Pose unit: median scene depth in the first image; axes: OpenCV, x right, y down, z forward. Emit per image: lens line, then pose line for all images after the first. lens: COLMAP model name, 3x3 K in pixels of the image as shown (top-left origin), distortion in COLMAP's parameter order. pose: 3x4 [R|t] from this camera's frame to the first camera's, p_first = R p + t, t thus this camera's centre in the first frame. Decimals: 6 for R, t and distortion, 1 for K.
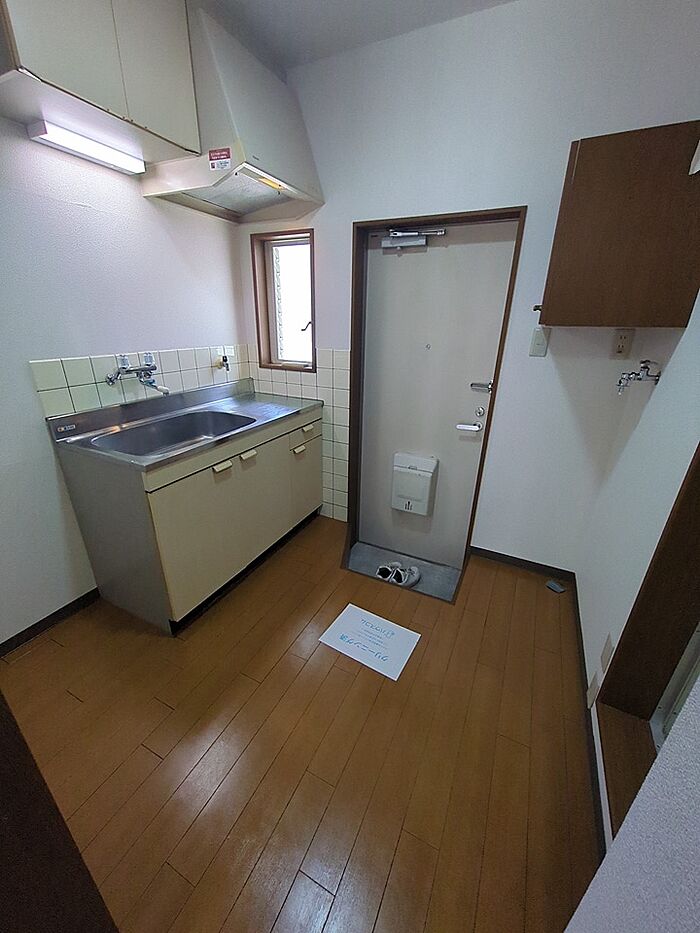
lens RADIAL K [[371.5, 0, 352.7], [0, 371.5, 471.4], [0, 0, 1]] dist [-0.001301, 0.000960]
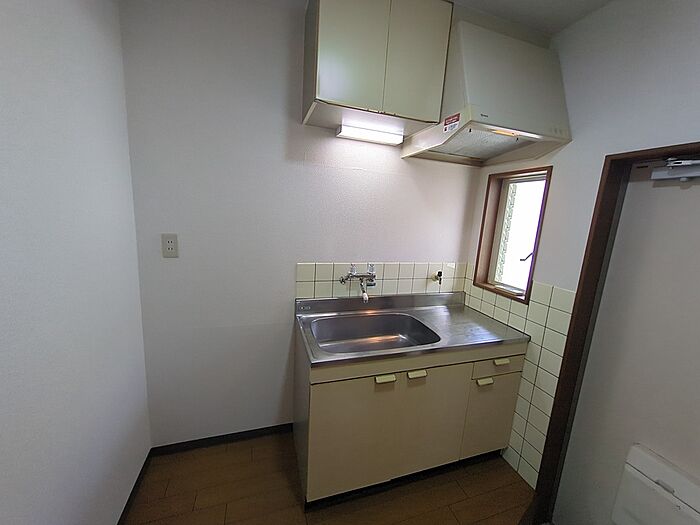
lens RADIAL K [[278.7, 0, 353.4], [0, 278.7, 262.8], [0, 0, 1]] dist [-0.001301, 0.000960]
pose [[0.699420, 0.149354, -0.698931, 0.075393], [-0.316839, 0.941372, -0.115899, -0.168589], [0.640644, 0.302511, 0.705735, 0.233325]]
